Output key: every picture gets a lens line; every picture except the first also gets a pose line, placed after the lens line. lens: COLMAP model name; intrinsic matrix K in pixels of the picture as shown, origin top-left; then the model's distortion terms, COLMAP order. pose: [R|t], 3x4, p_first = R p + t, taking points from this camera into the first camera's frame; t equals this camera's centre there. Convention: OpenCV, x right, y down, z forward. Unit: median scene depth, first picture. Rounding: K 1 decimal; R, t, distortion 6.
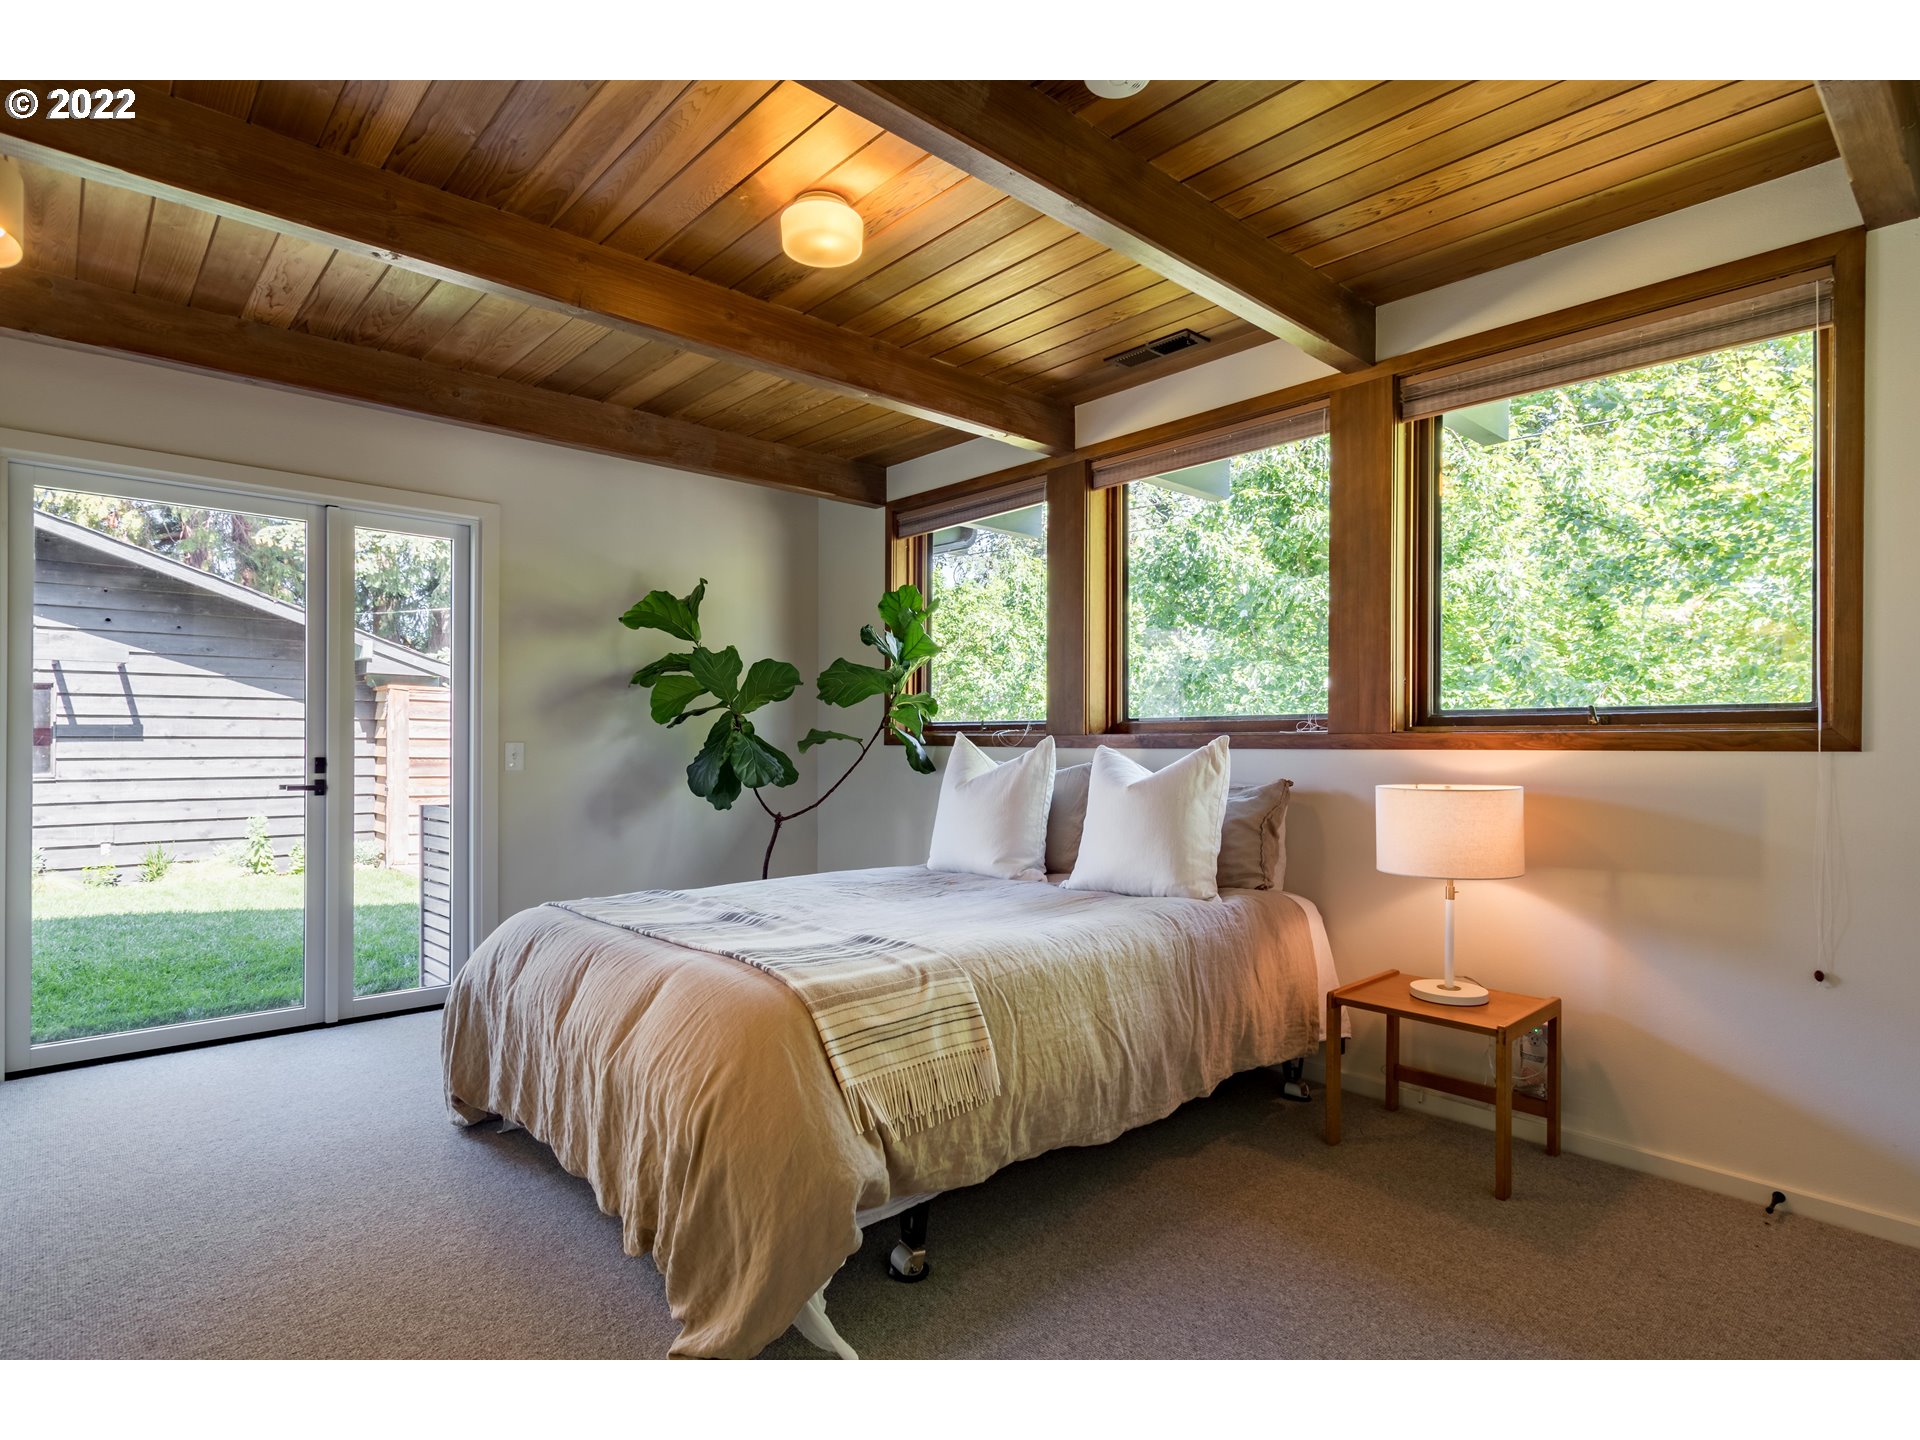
lens RADIAL K [[860.0, 0, 966.0], [0, 860.0, 762.8], [0, 0, 1]] dist [-0.000526, -0.000220]
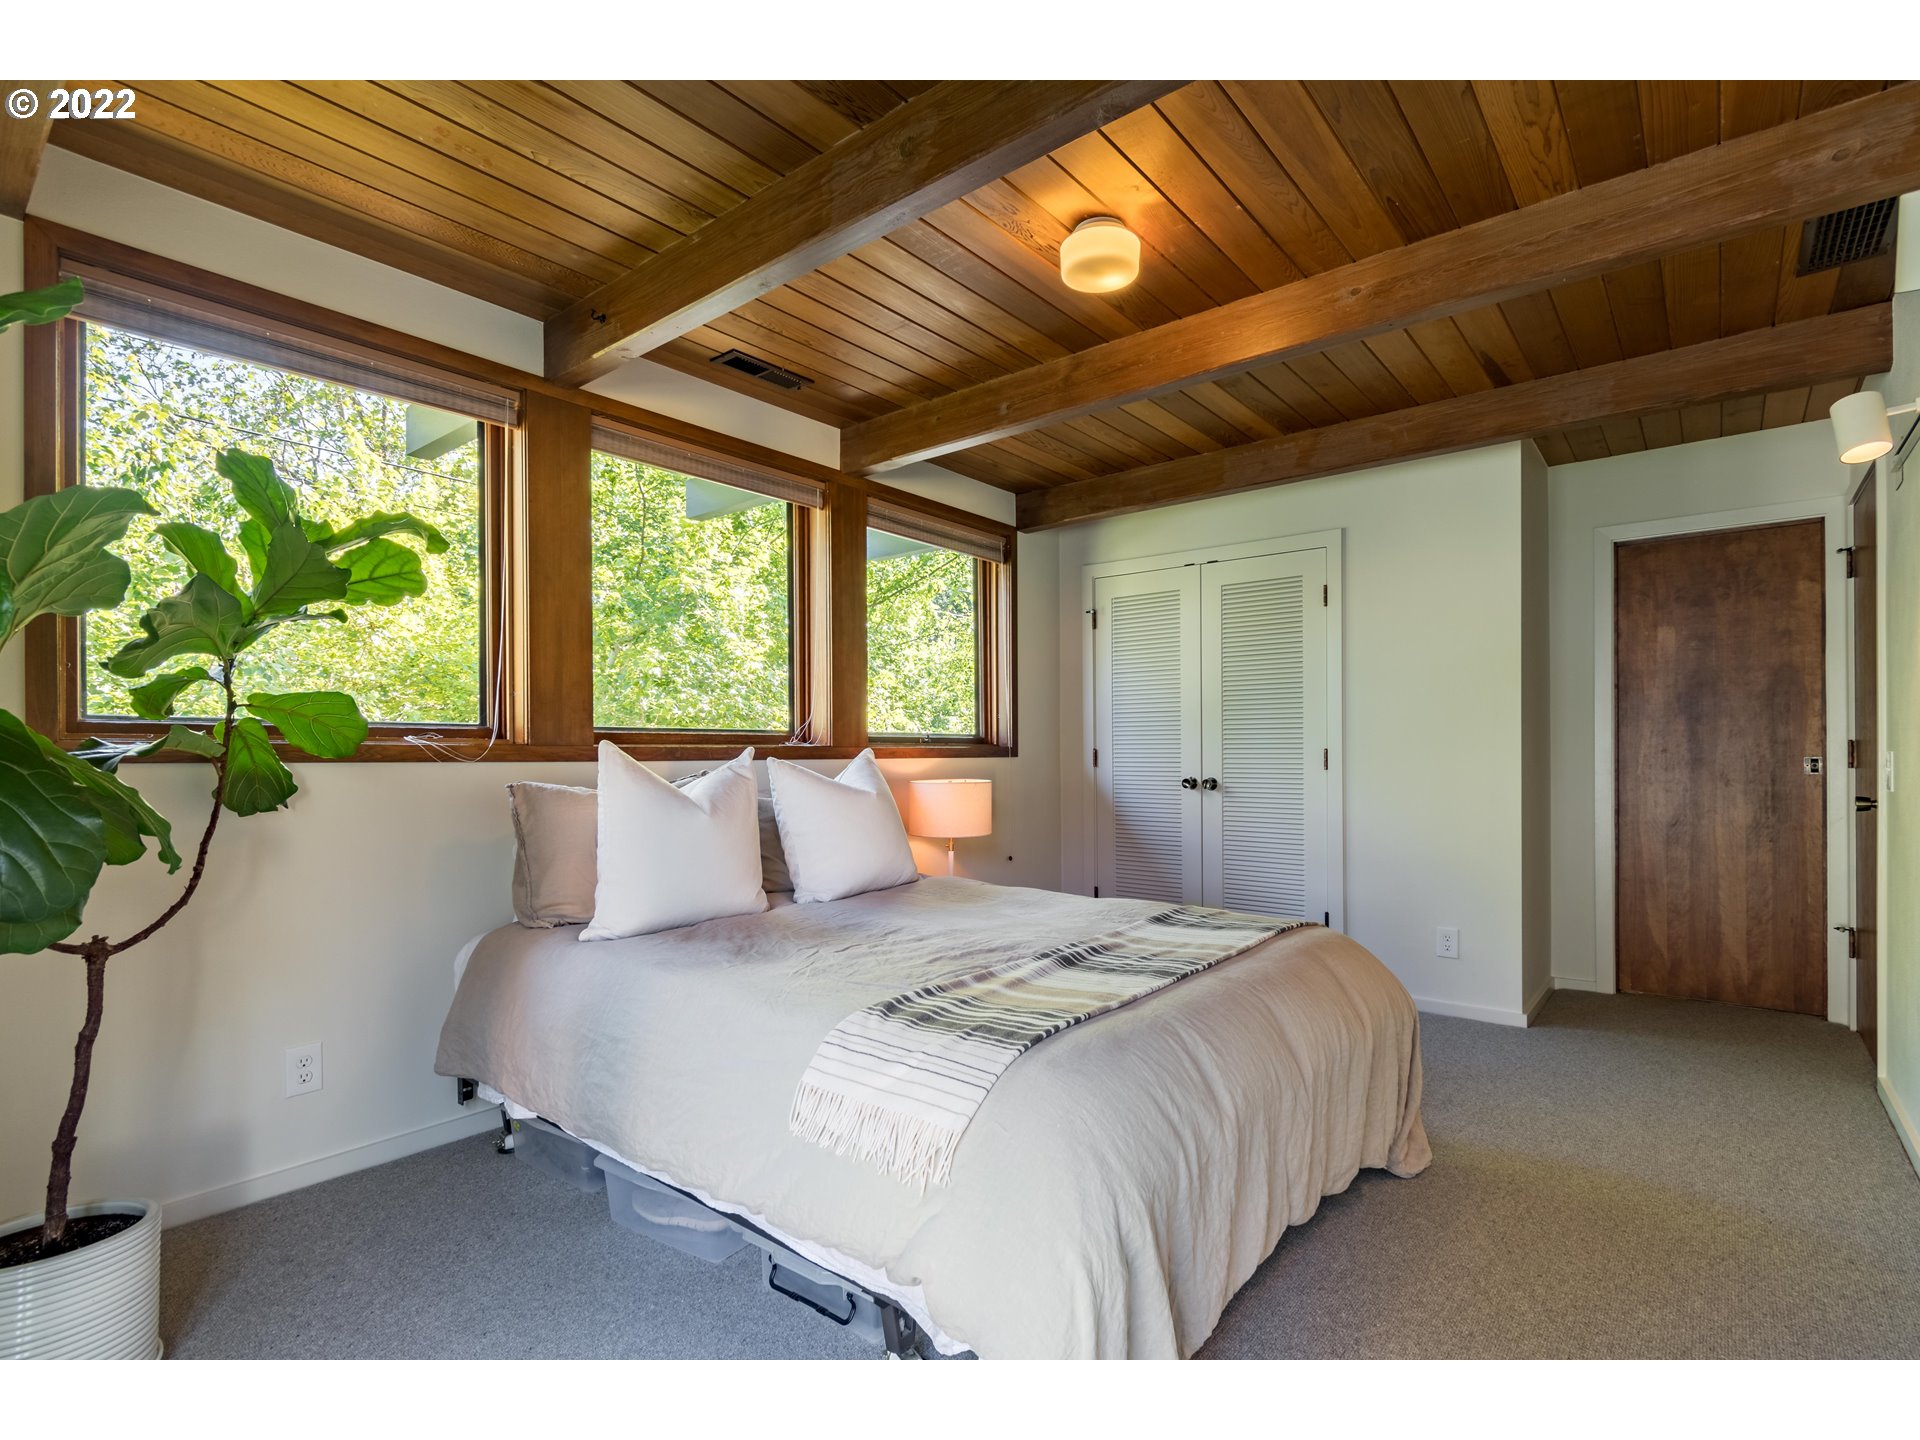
lens RADIAL K [[860.0, 0, 966.0], [0, 860.0, 762.8], [0, 0, 1]] dist [-0.000526, -0.000220]
pose [[-0.102039, -0.015779, 0.994655, -0.748281], [0.032467, 0.999289, 0.019183, -0.023424], [-0.994250, 0.034250, -0.101454, 0.824825]]
